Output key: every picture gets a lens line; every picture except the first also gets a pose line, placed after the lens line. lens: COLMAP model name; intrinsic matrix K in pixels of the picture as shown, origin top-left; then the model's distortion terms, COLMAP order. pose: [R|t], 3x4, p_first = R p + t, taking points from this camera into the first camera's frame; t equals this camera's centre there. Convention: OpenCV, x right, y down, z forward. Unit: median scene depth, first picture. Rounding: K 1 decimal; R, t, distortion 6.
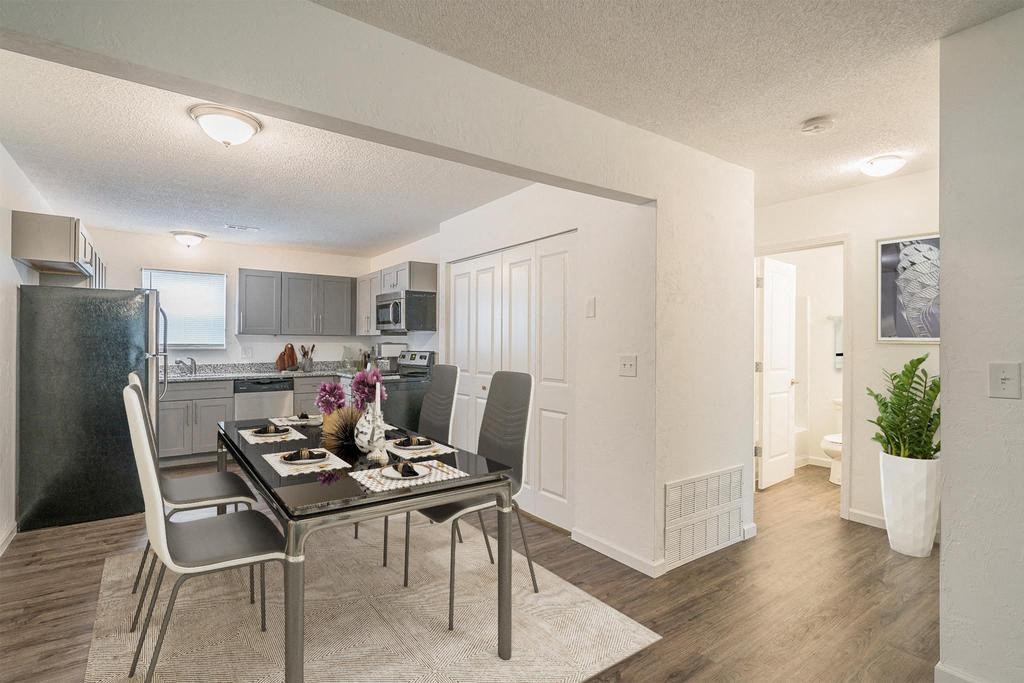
lens RADIAL K [[500.2, 0, 510.1], [0, 500.2, 337.3], [0, 0, 1]] dist [-0.000716, -0.000321]
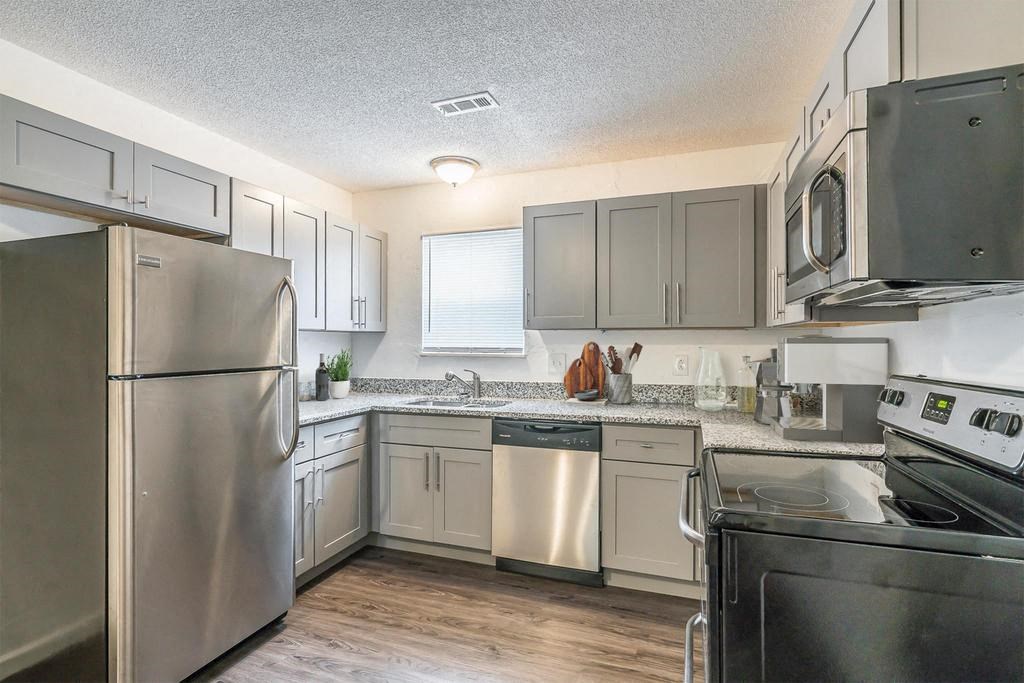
lens RADIAL K [[500.2, 0, 510.1], [0, 500.2, 337.3], [0, 0, 1]] dist [-0.000716, -0.000321]
pose [[0.574896, -0.012268, -0.818134, -0.116568], [0.006416, 0.999924, -0.010486, 0.008329], [0.818201, 0.000779, 0.574931, 0.693164]]
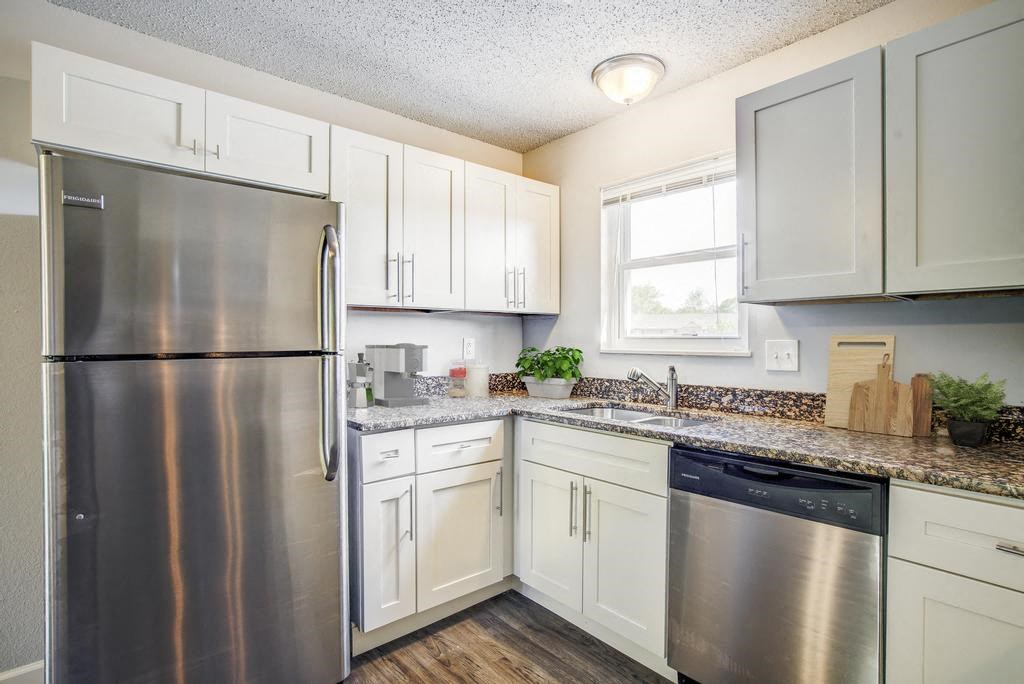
lens RADIAL K [[500.2, 0, 510.1], [0, 500.2, 337.8], [0, 0, 1]] dist [-0.000716, -0.000321]
pose [[0.089246, 0.000348, -0.996010, -0.233689], [0.003444, 0.999994, 0.000658, 0.017410], [0.996004, -0.003489, 0.089244, 0.835420]]
